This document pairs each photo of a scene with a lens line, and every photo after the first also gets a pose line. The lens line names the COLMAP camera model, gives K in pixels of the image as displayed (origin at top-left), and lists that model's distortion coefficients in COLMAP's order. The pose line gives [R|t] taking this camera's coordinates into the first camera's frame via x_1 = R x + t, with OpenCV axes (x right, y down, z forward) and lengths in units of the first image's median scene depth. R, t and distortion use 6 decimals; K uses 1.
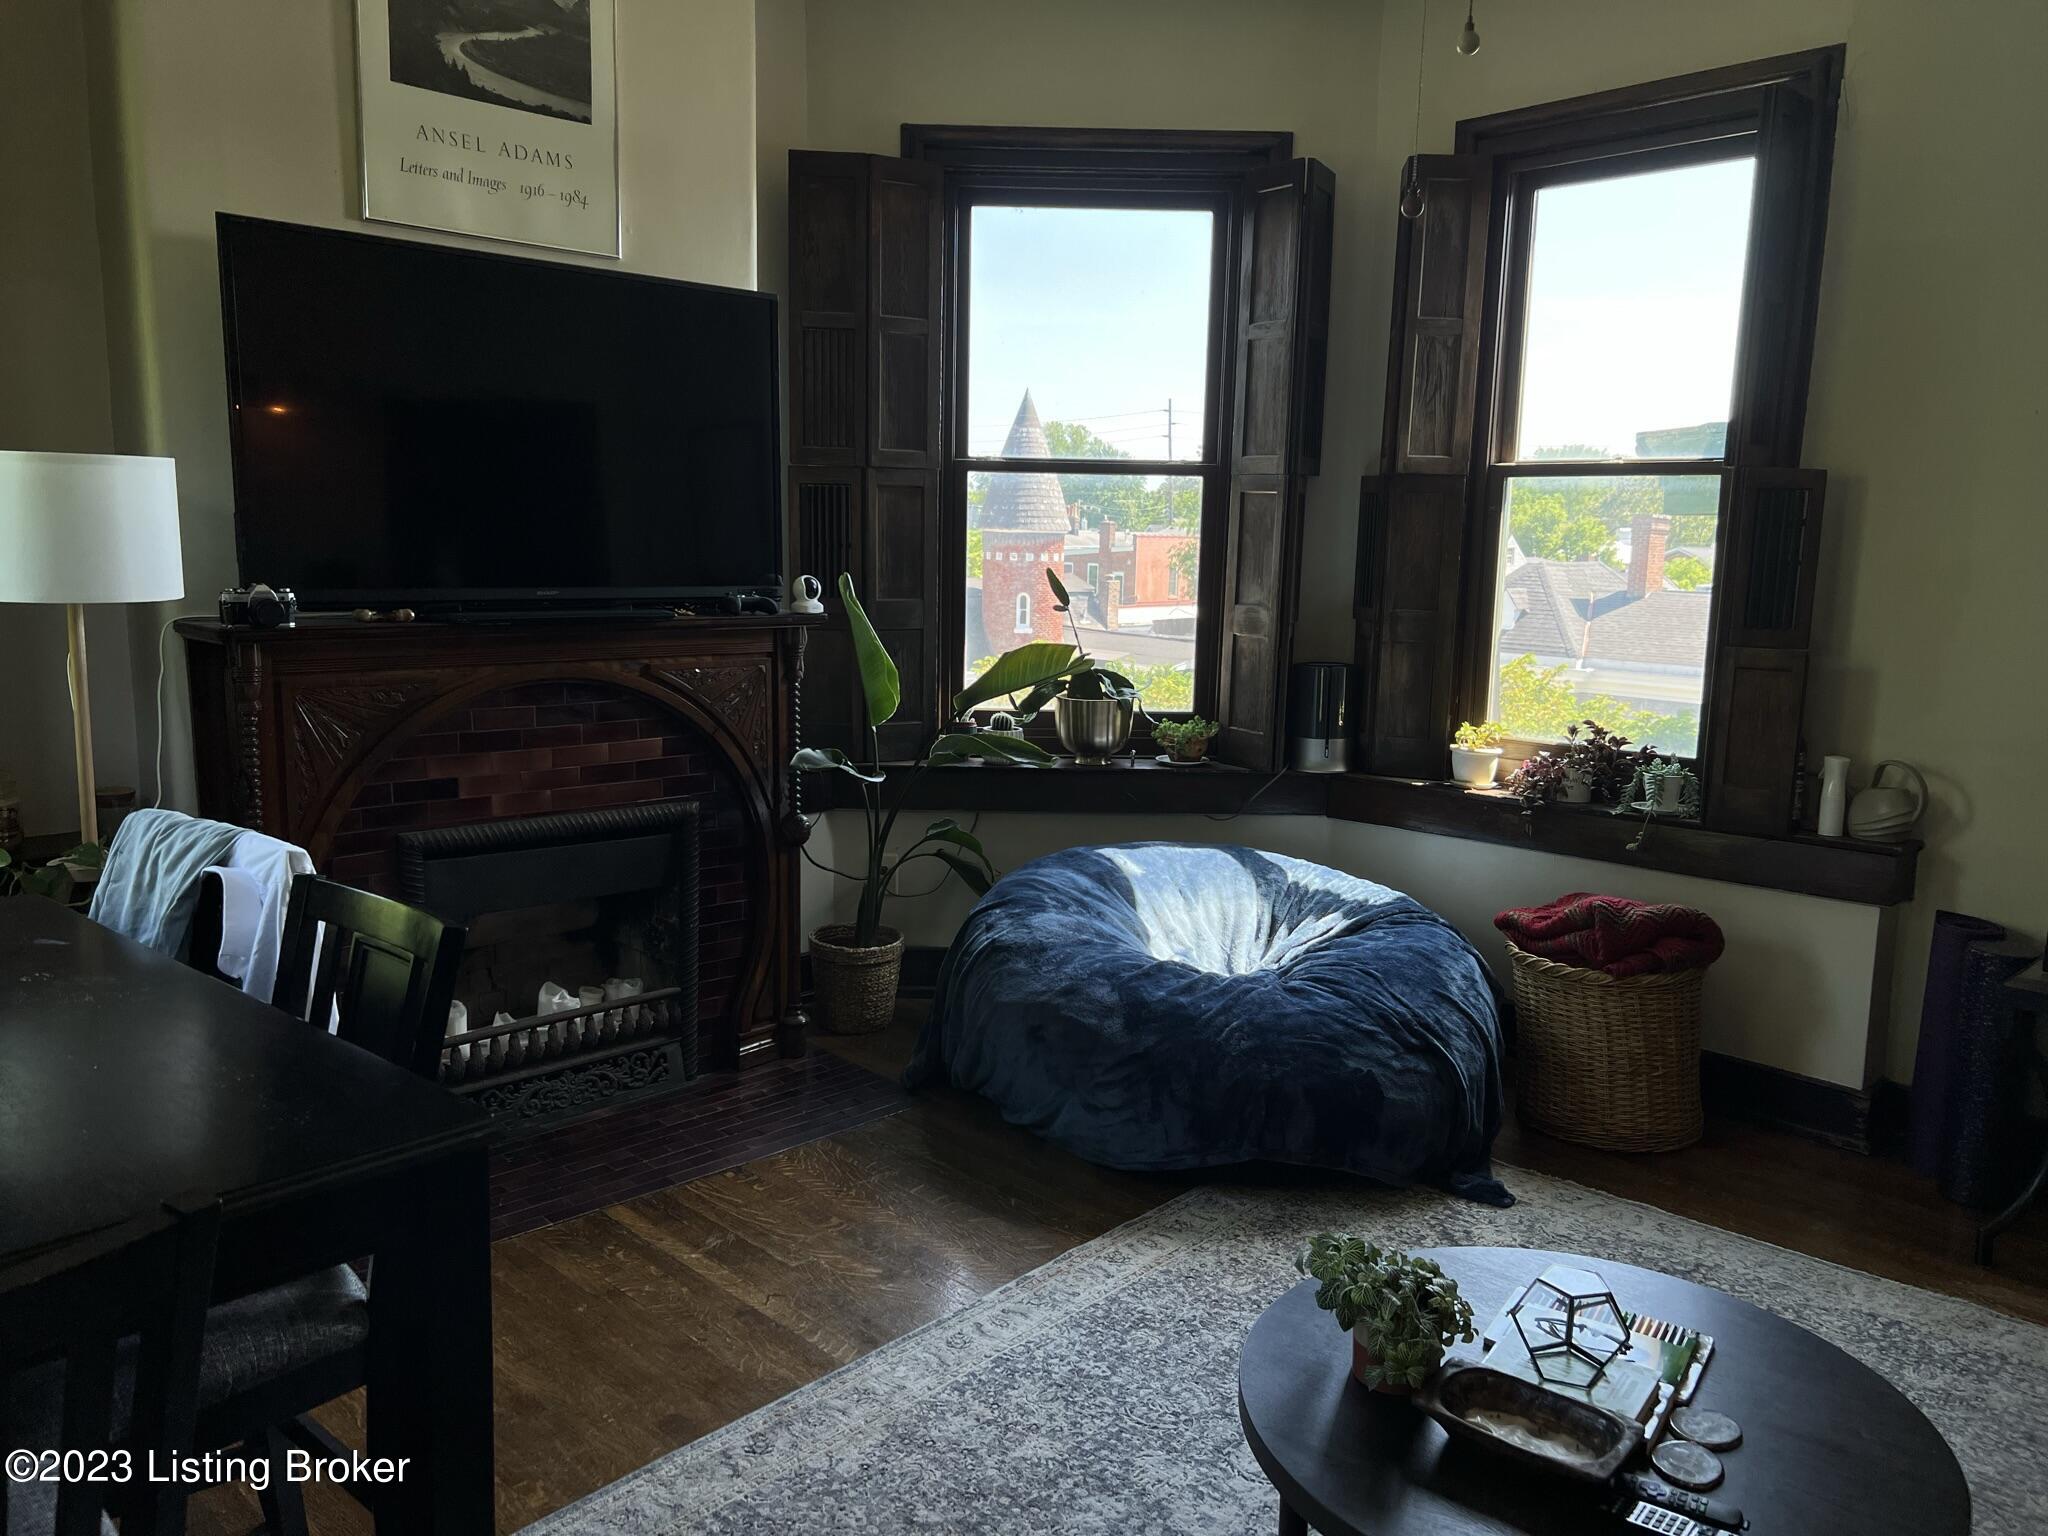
lens RADIAL K [[1534.6, 0, 1024.0], [0, 1534.6, 768.0], [0, 0, 1]] dist [0.002720, -0.002893]
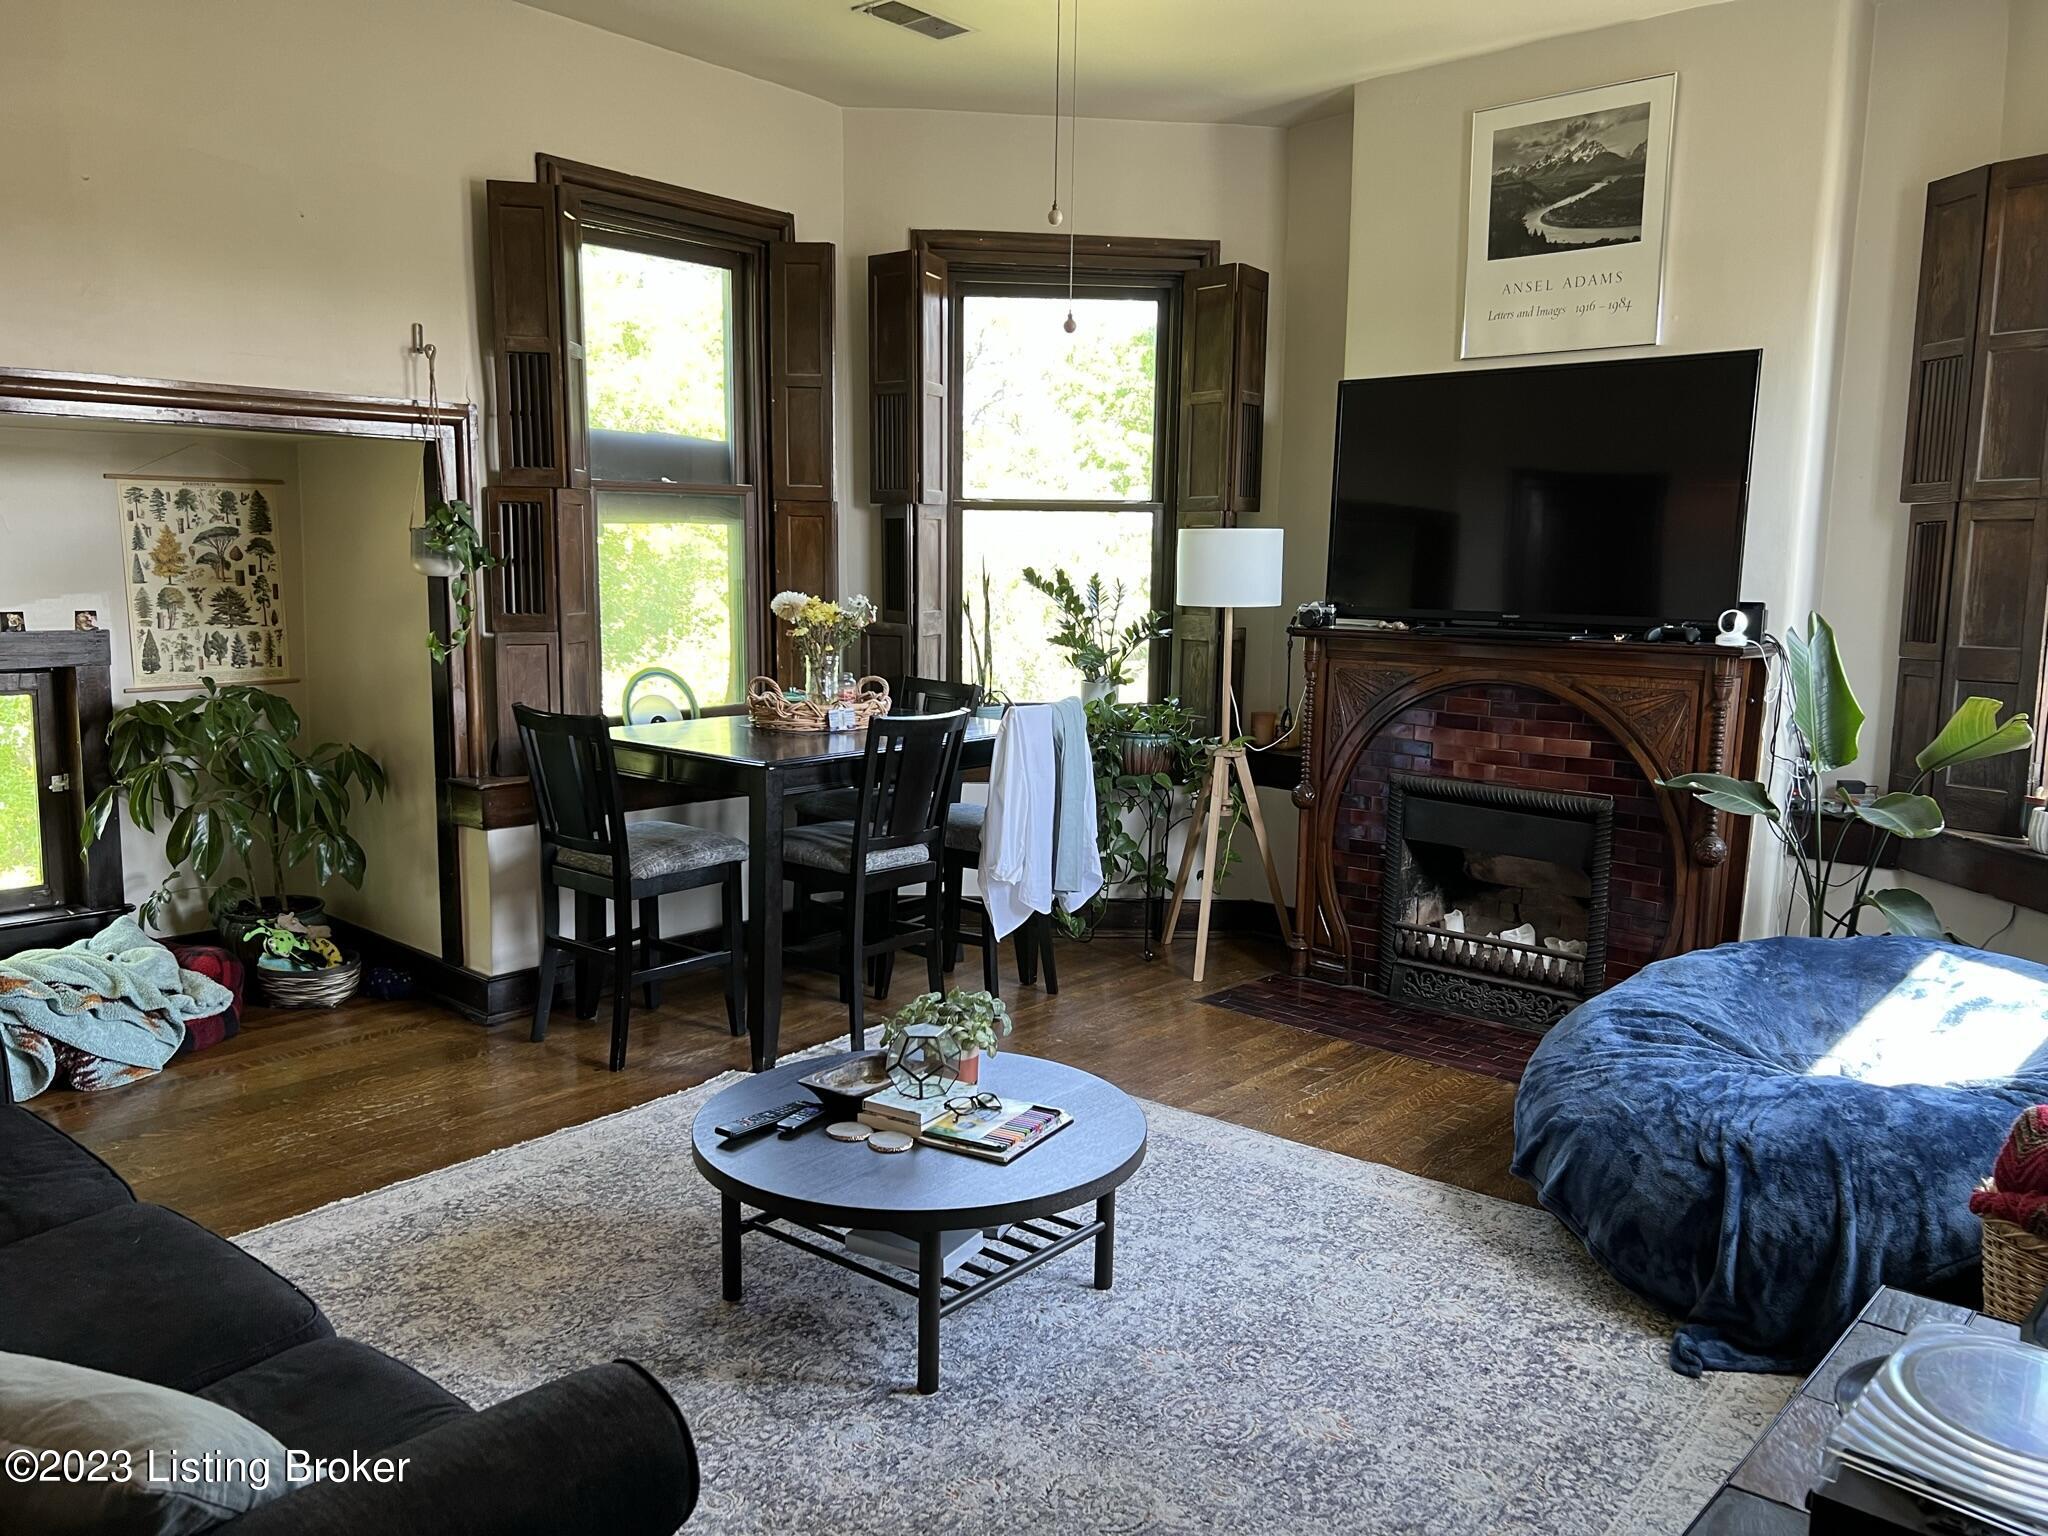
lens RADIAL K [[1534.6, 0, 1024.0], [0, 1534.6, 768.0], [0, 0, 1]] dist [0.002720, -0.002893]
pose [[0.051606, 0.108395, -0.992768, 0.983305], [-0.168116, 0.980848, 0.098354, -0.045153], [0.984416, 0.161824, 0.068841, 0.512922]]
